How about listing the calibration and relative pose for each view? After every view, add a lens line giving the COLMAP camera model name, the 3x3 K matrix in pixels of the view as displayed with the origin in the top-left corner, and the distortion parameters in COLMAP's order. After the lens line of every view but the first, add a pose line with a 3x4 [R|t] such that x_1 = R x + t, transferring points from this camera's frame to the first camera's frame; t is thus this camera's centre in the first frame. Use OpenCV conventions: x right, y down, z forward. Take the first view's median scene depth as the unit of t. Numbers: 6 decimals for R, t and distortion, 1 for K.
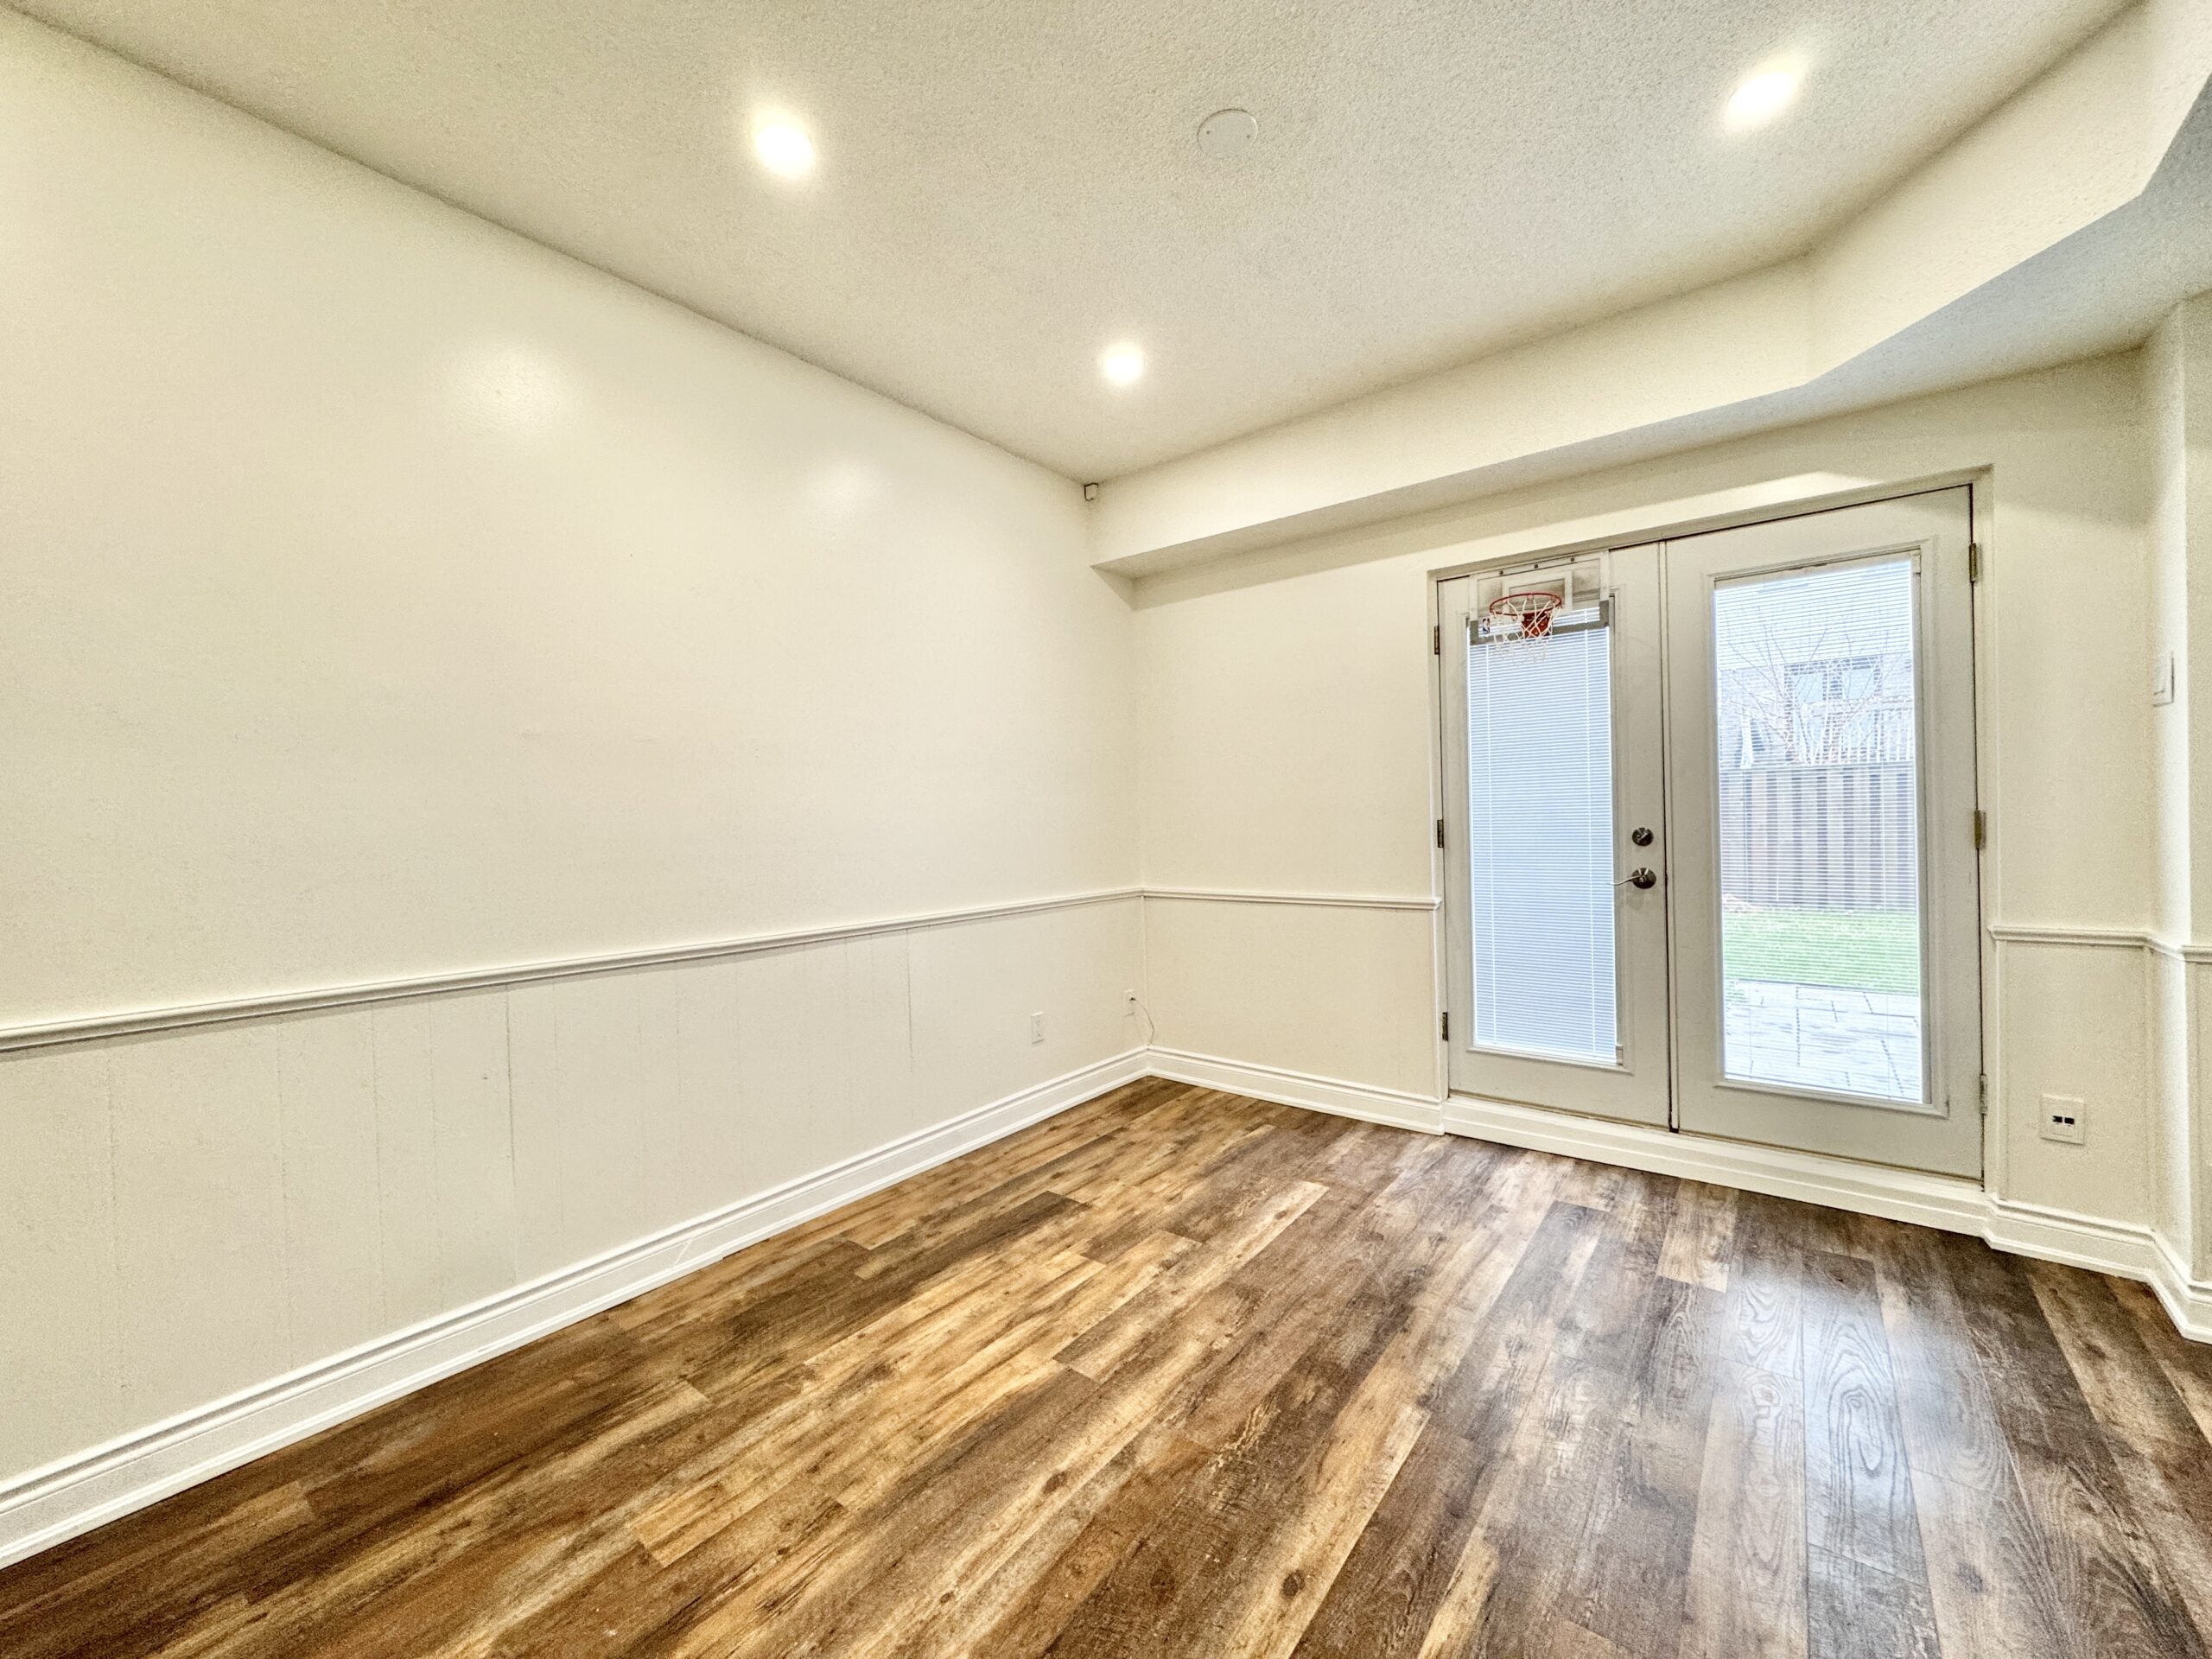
lens RADIAL K [[877.0, 0, 1106.7], [0, 877.0, 823.6], [0, 0, 1]] dist [-0.003538, 0.000692]
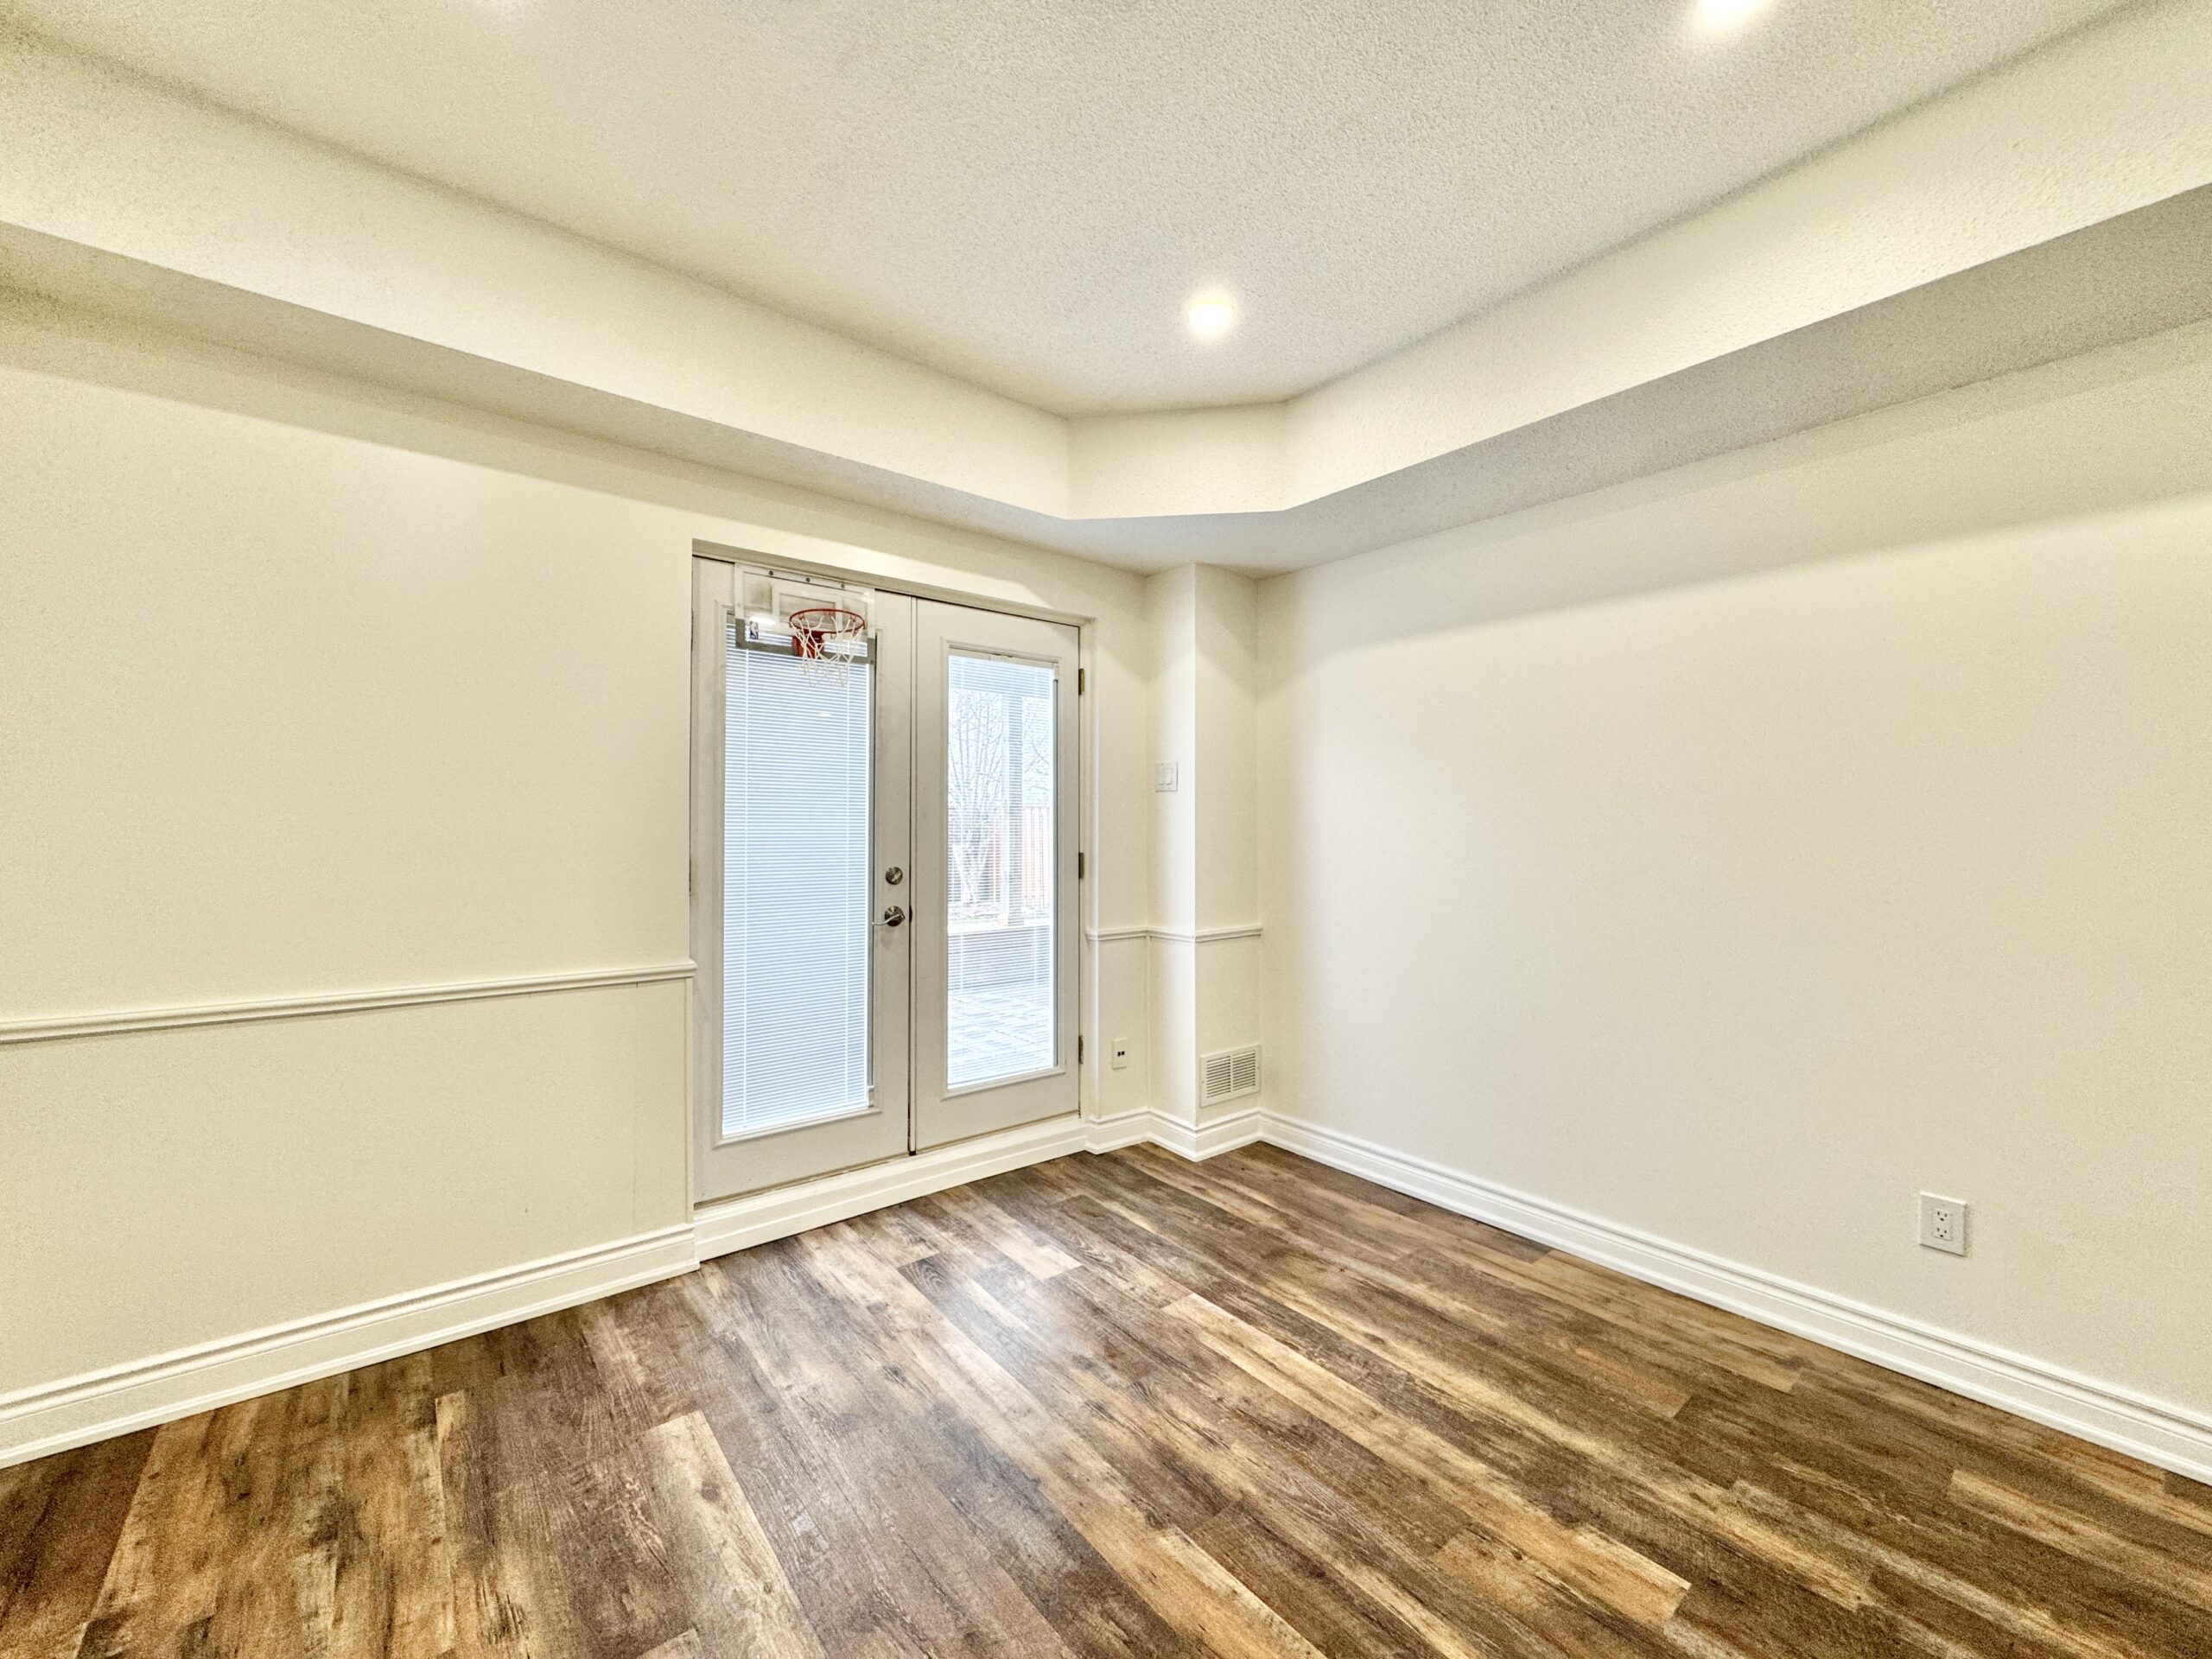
lens RADIAL K [[877.0, 0, 1103.1], [0, 877.0, 823.8], [0, 0, 1]] dist [-0.003538, 0.000692]
pose [[0.219532, 0.030178, 0.975139, -0.398746], [-0.001656, 0.999532, -0.030561, -0.017383], [-0.975604, 0.005095, 0.219479, 0.629339]]
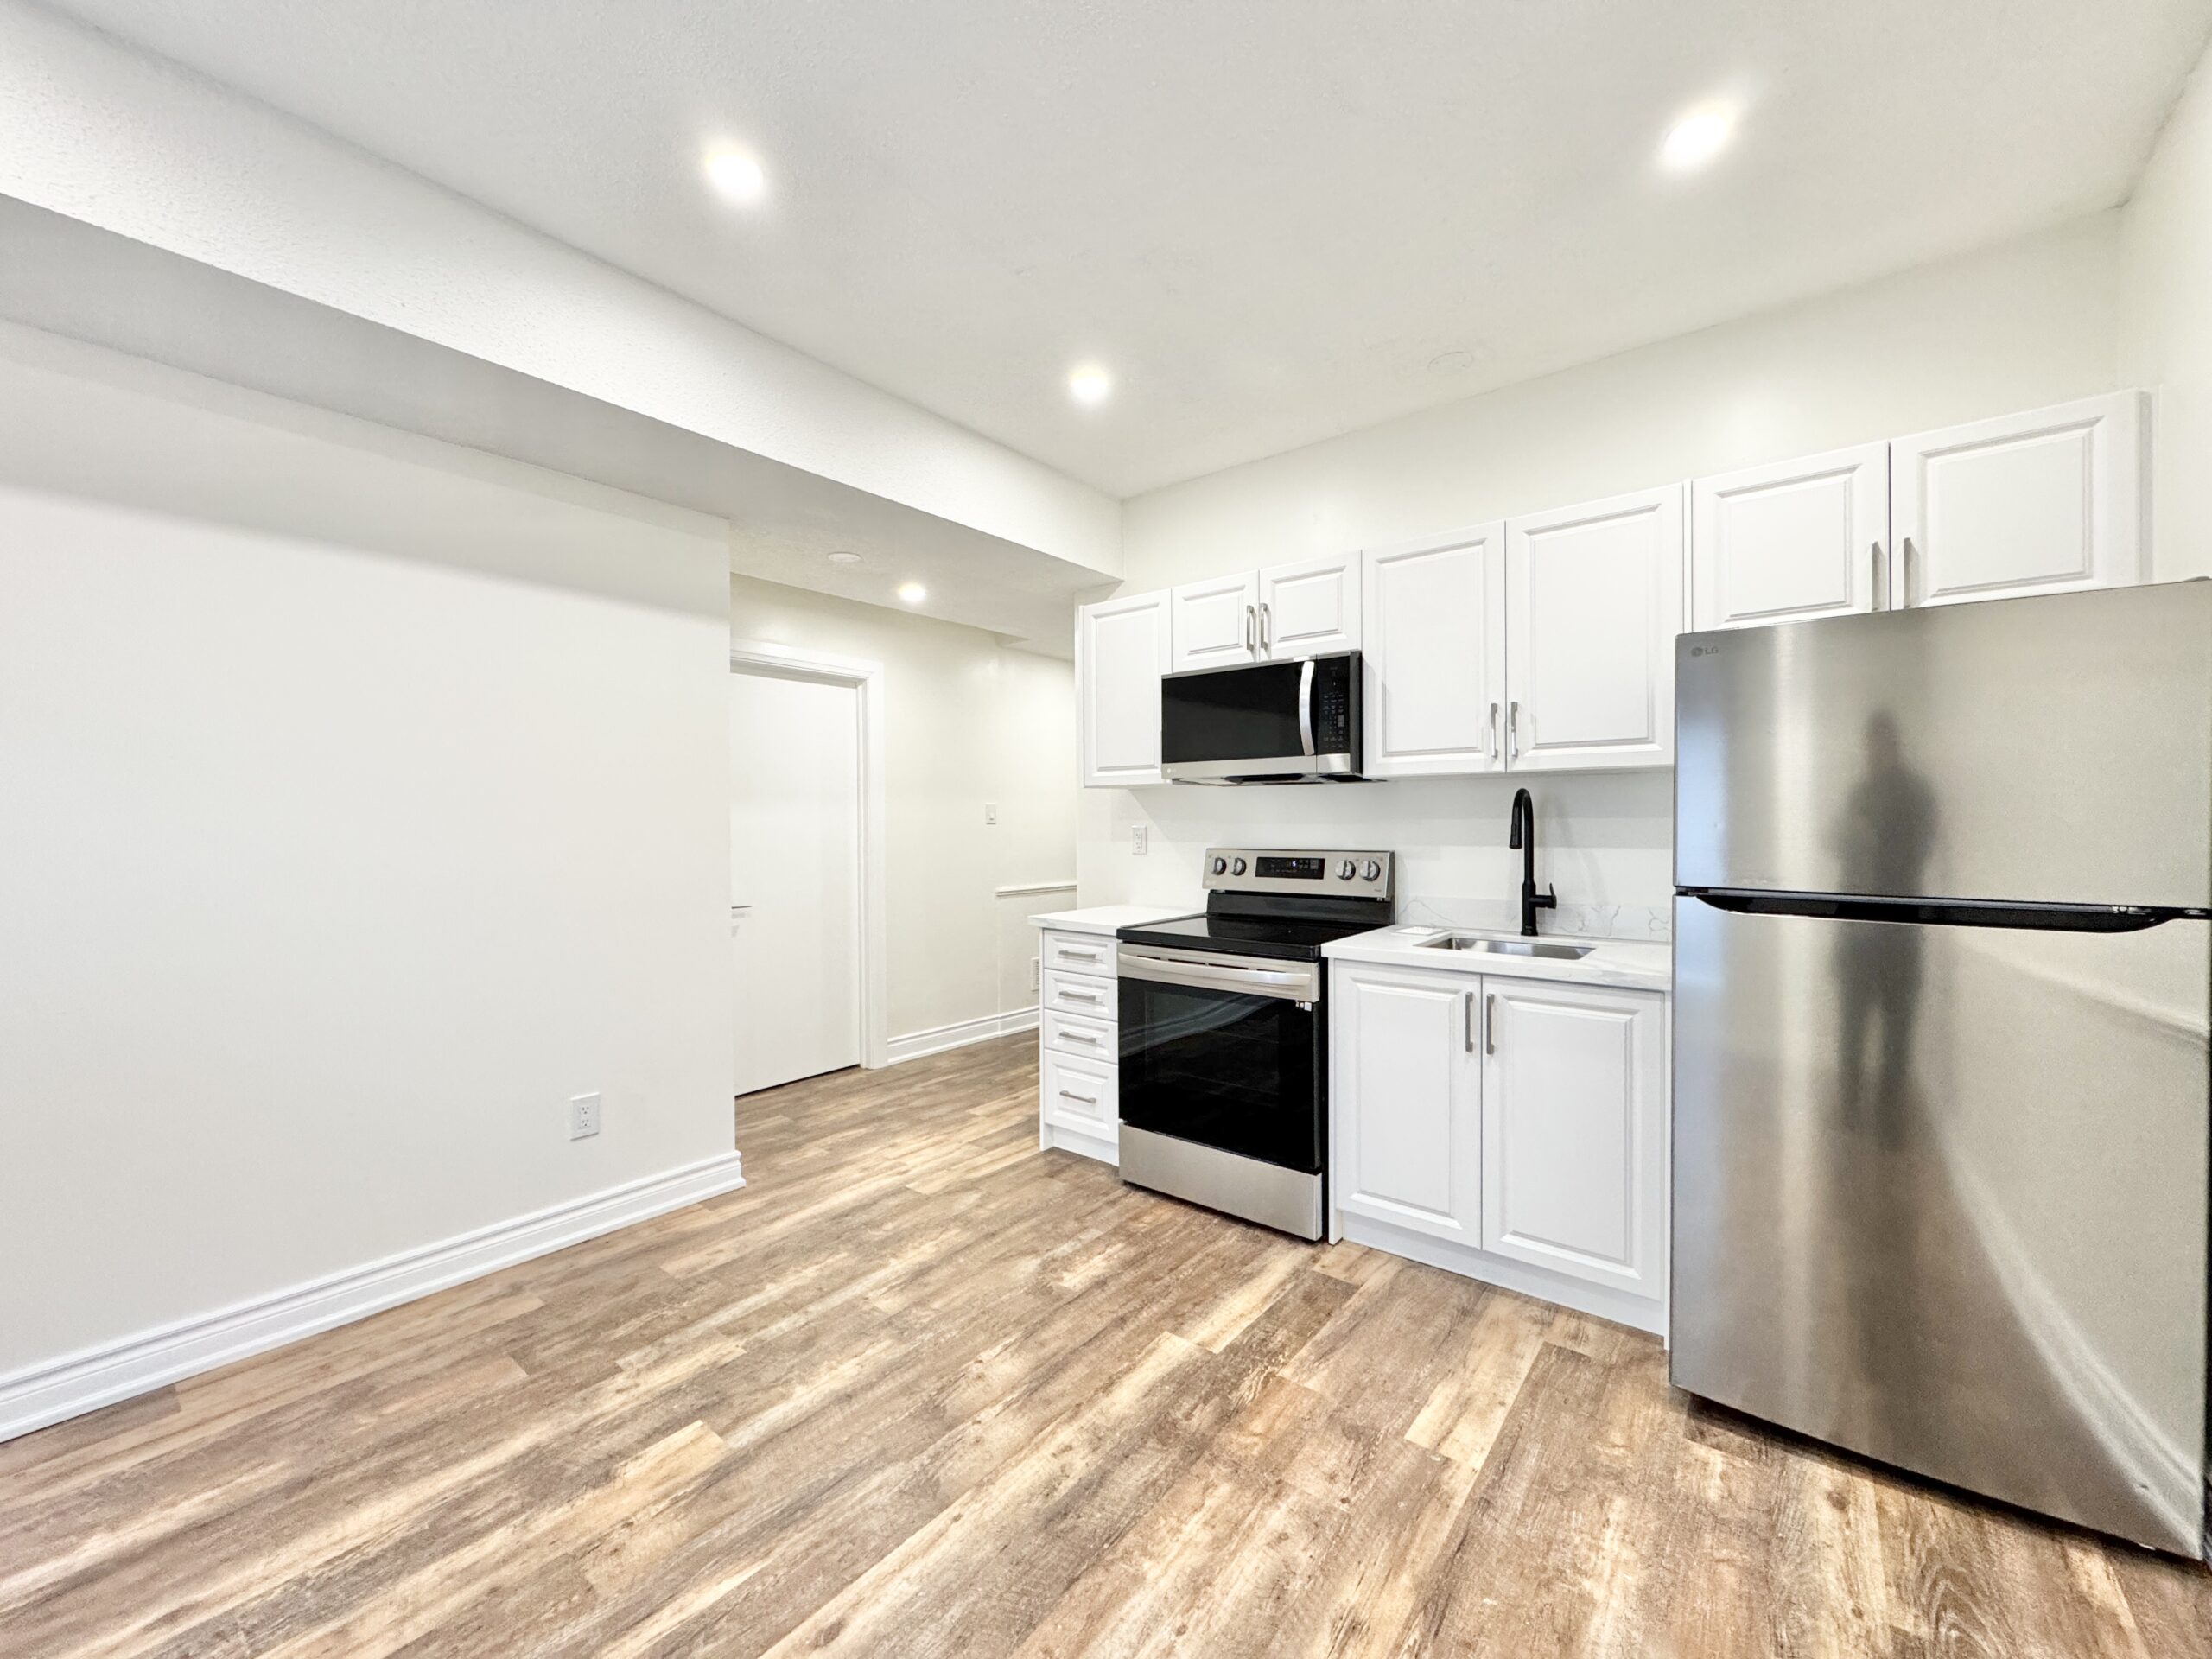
lens RADIAL K [[877.0, 0, 1108.0], [0, 877.0, 826.7], [0, 0, 1]] dist [-0.003538, 0.000692]
pose [[-0.999623, 0.026900, 0.005483, -0.073315], [0.026973, 0.999542, 0.013713, -0.022198], [-0.005111, 0.013856, -0.999891, 1.112212]]
